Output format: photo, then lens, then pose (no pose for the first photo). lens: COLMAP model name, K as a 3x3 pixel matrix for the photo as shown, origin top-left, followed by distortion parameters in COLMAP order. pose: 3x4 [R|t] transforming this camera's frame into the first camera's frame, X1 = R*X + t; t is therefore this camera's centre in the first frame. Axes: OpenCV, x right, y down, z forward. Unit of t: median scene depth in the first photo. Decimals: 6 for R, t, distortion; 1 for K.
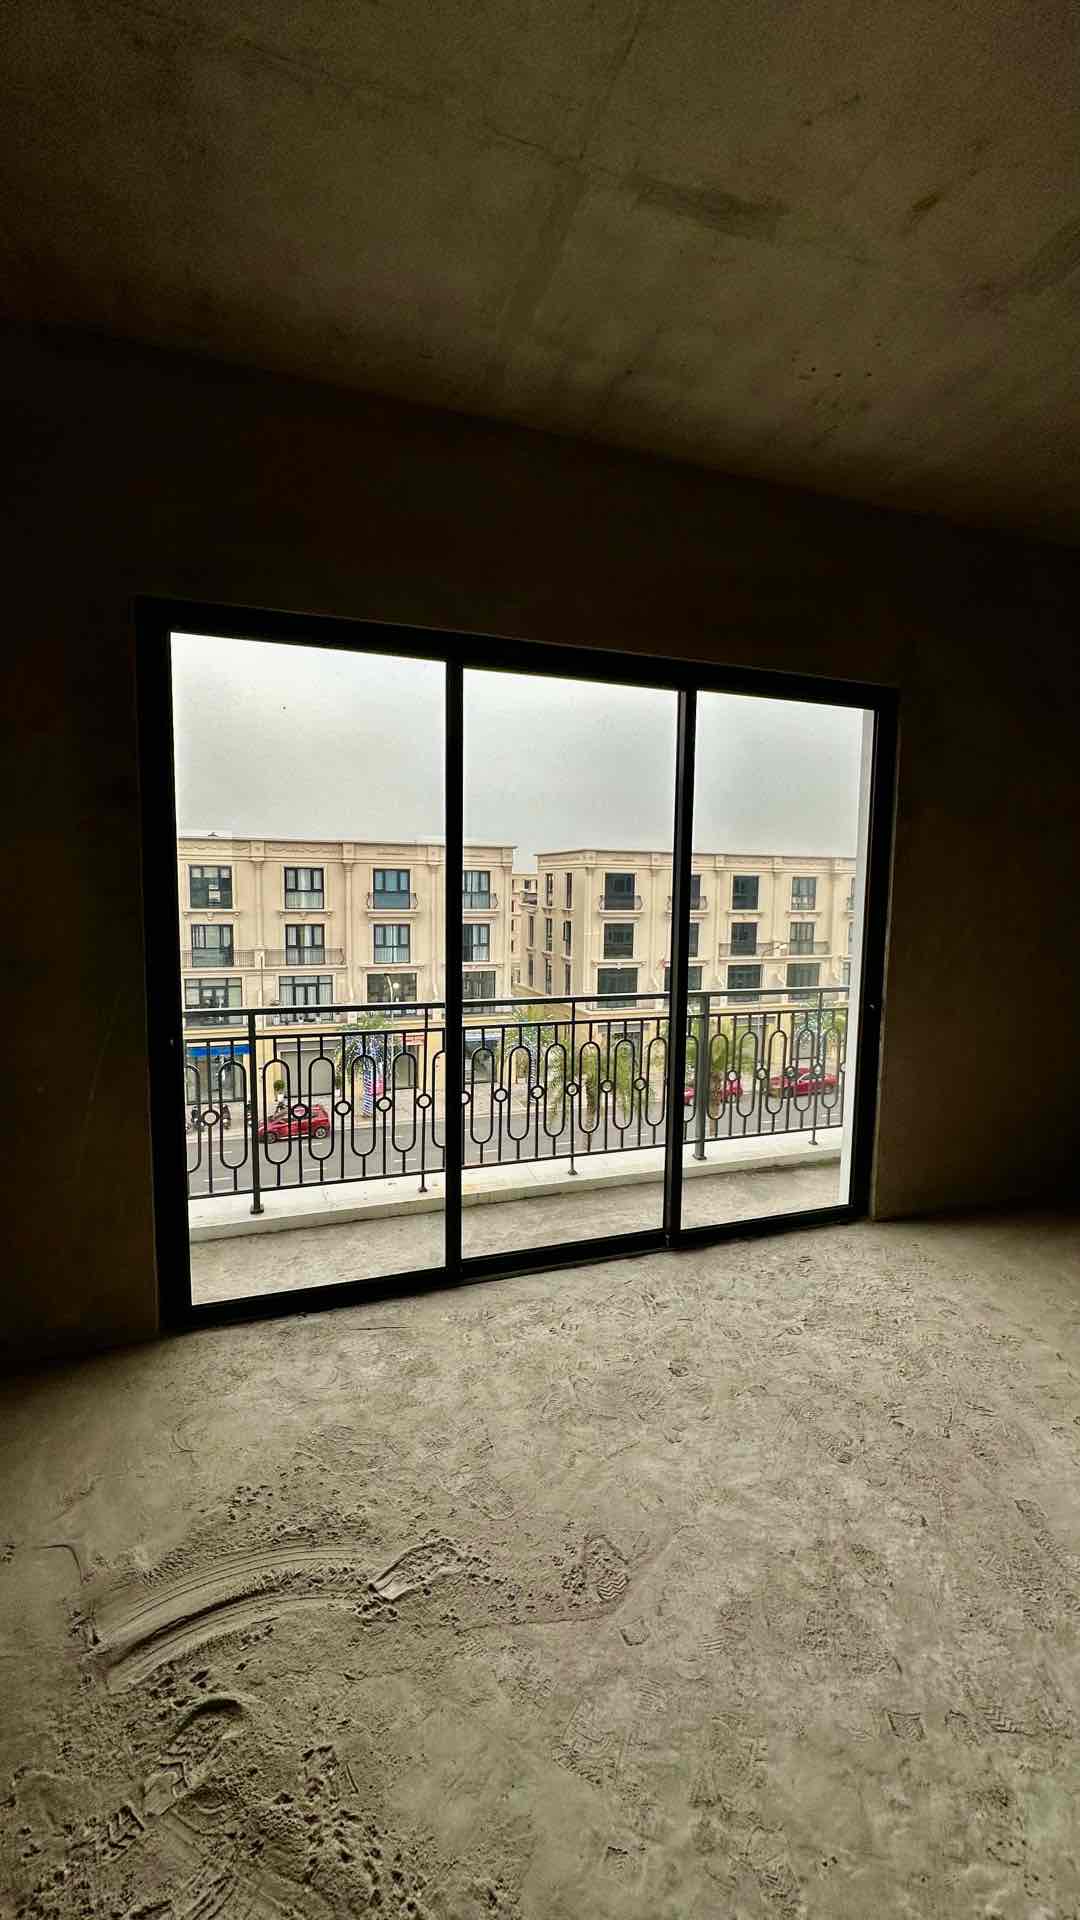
lens RADIAL K [[765.6, 0, 540.0], [0, 765.6, 960.0], [0, 0, 1]] dist [-0.005255, 0.001488]
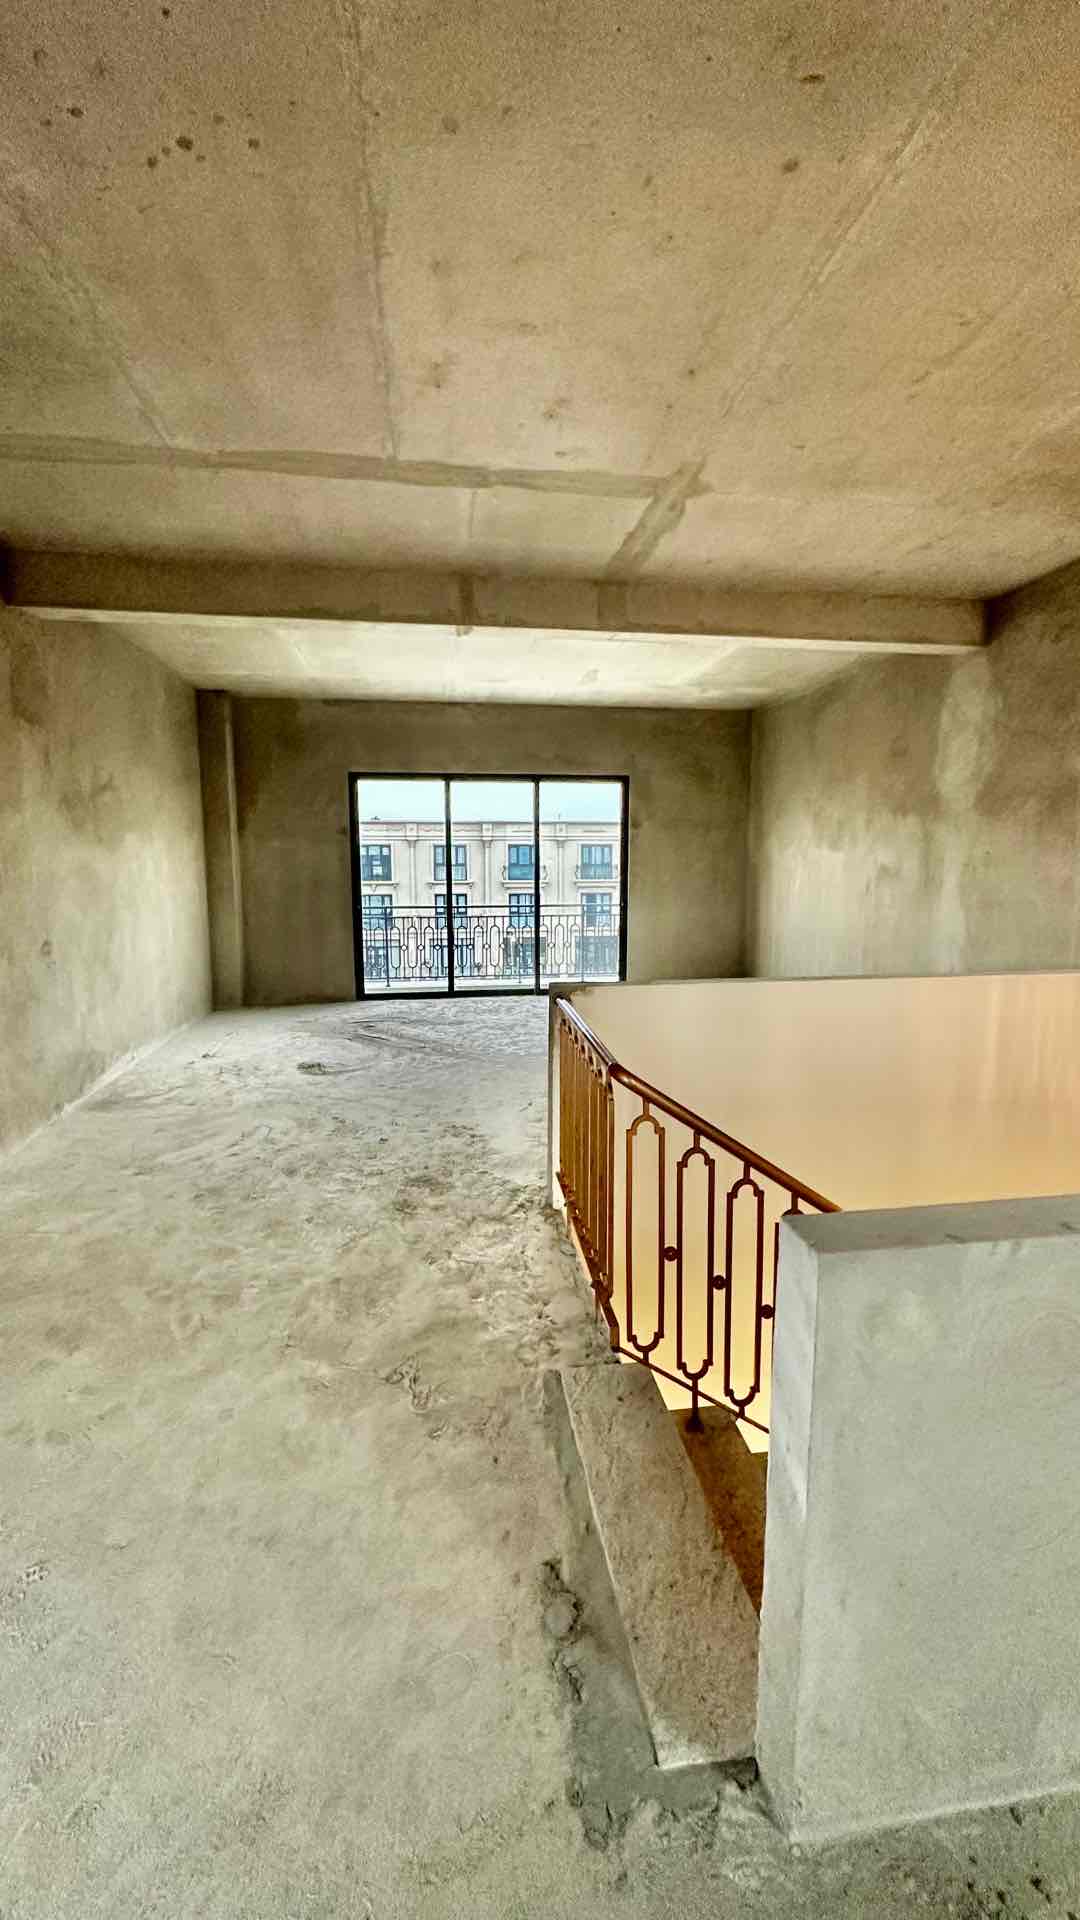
lens RADIAL K [[765.6, 0, 540.0], [0, 765.6, 960.0], [0, 0, 1]] dist [-0.005255, 0.001488]
pose [[0.981057, 0.010113, -0.193457, 0.055205], [-0.003305, 0.999365, 0.035482, 0.012931], [0.193693, -0.034170, 0.980467, -0.124921]]
